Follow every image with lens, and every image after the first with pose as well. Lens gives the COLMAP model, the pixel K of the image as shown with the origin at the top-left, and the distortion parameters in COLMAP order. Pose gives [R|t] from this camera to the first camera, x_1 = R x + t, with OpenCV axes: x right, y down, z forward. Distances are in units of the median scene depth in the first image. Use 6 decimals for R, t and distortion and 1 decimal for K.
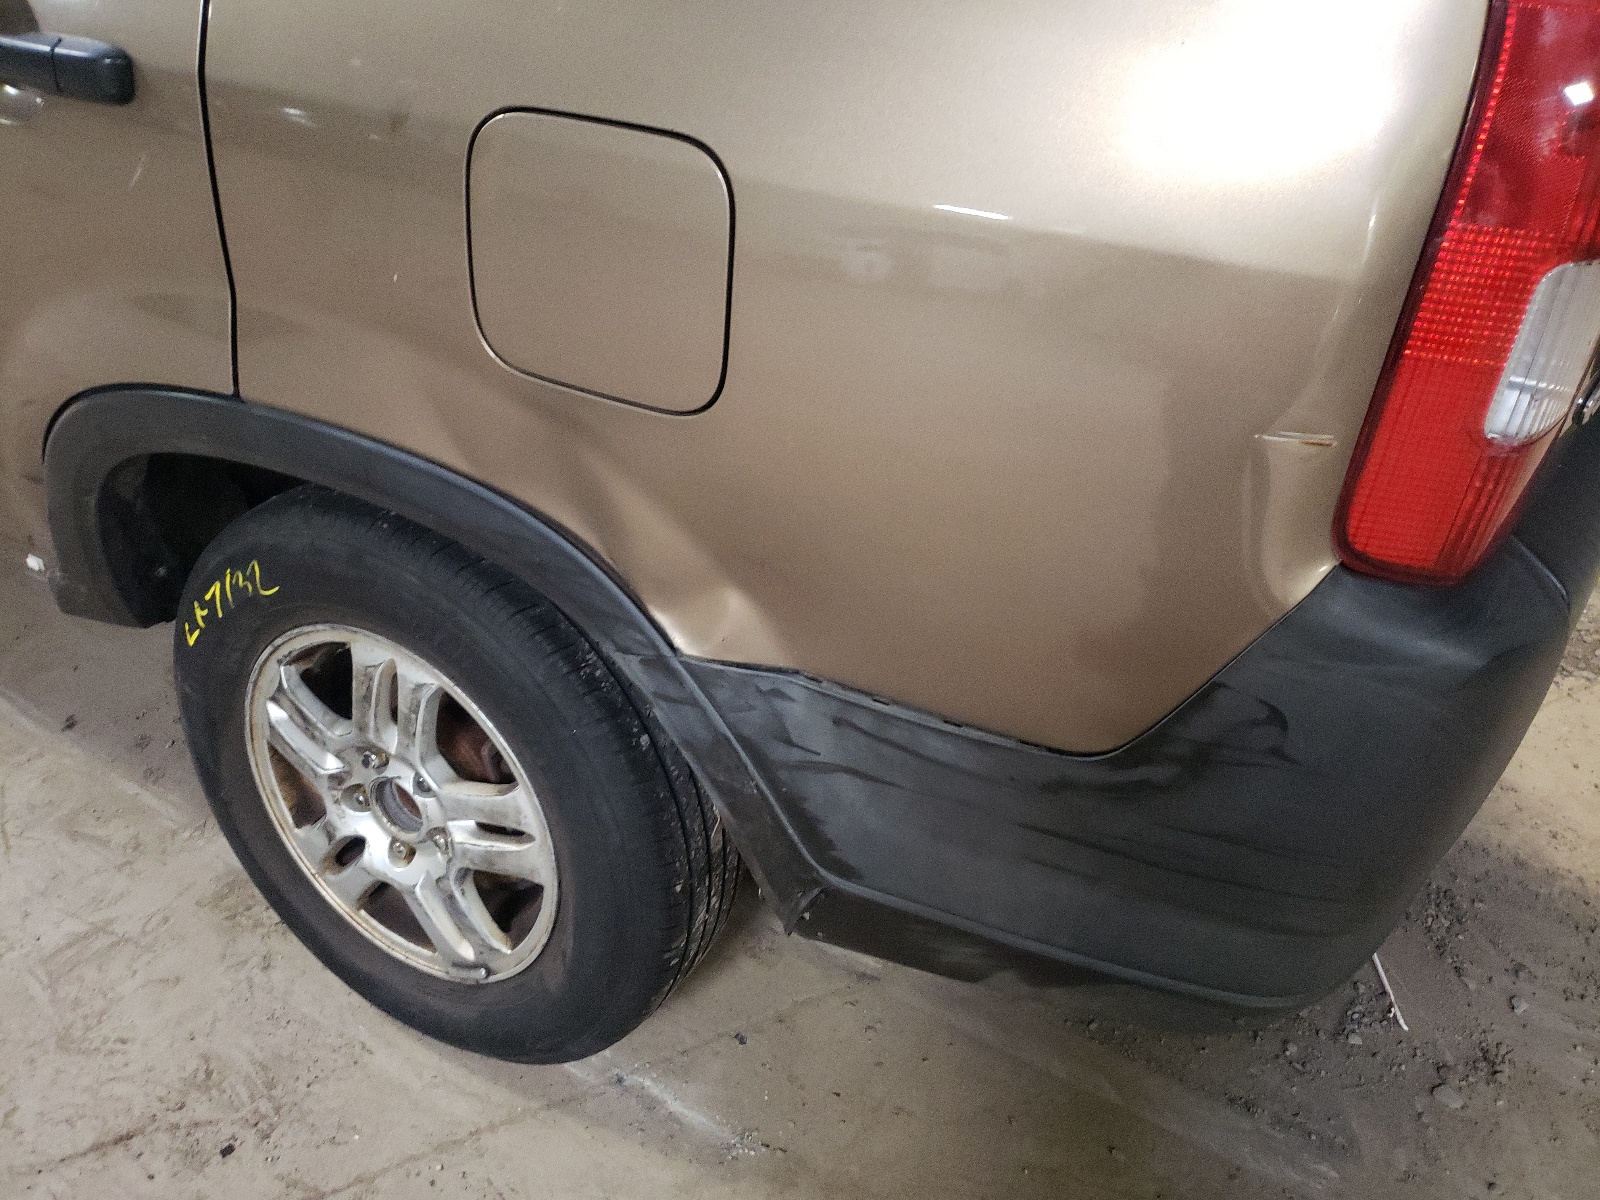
lens RADIAL K [[1243.7, 0, 809.8], [0, 1243.7, 615.0], [0, 0, 1]] dist [0.001218, 0.020412]
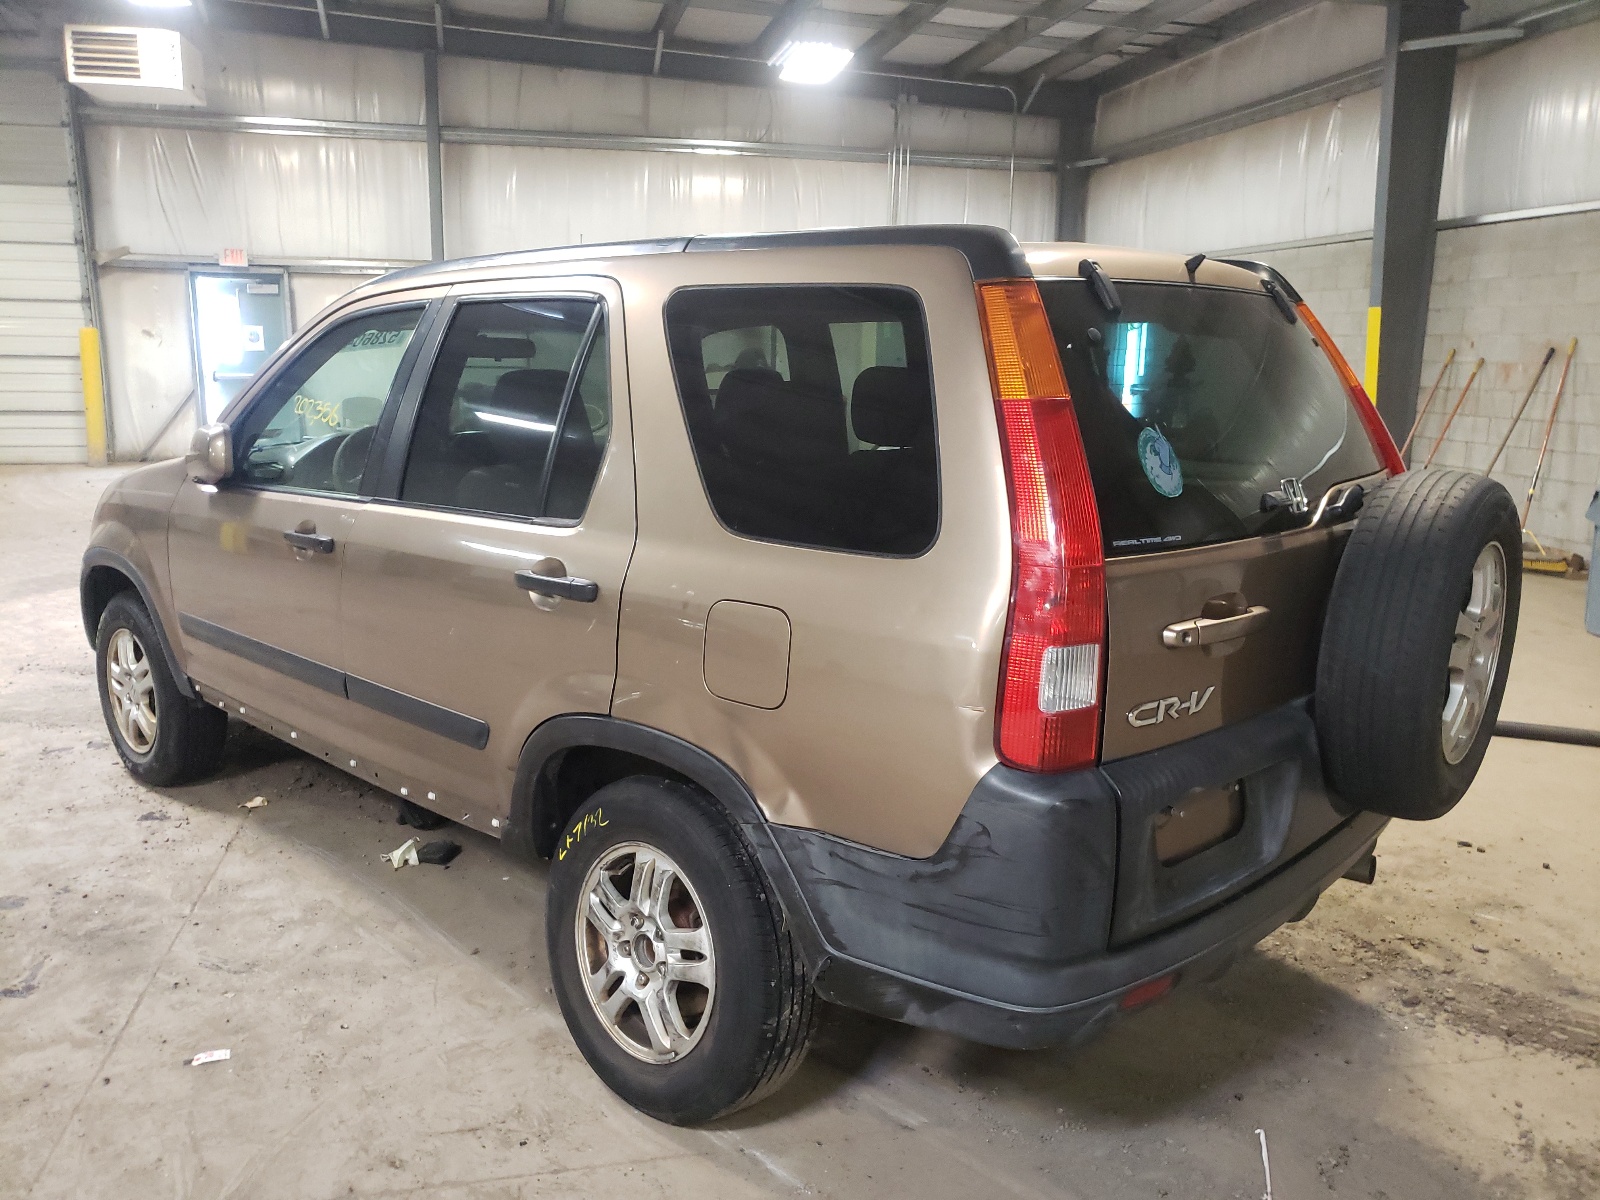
lens RADIAL K [[1197.3, 0, 791.6], [0, 1197.3, 594.4], [0, 0, 1]] dist [0.000371, 0.011101]
pose [[0.963042, 0.007682, -0.269241, 0.365114], [-0.121996, 0.903625, -0.410583, 0.383386], [0.240139, 0.428255, 0.871167, -0.750546]]
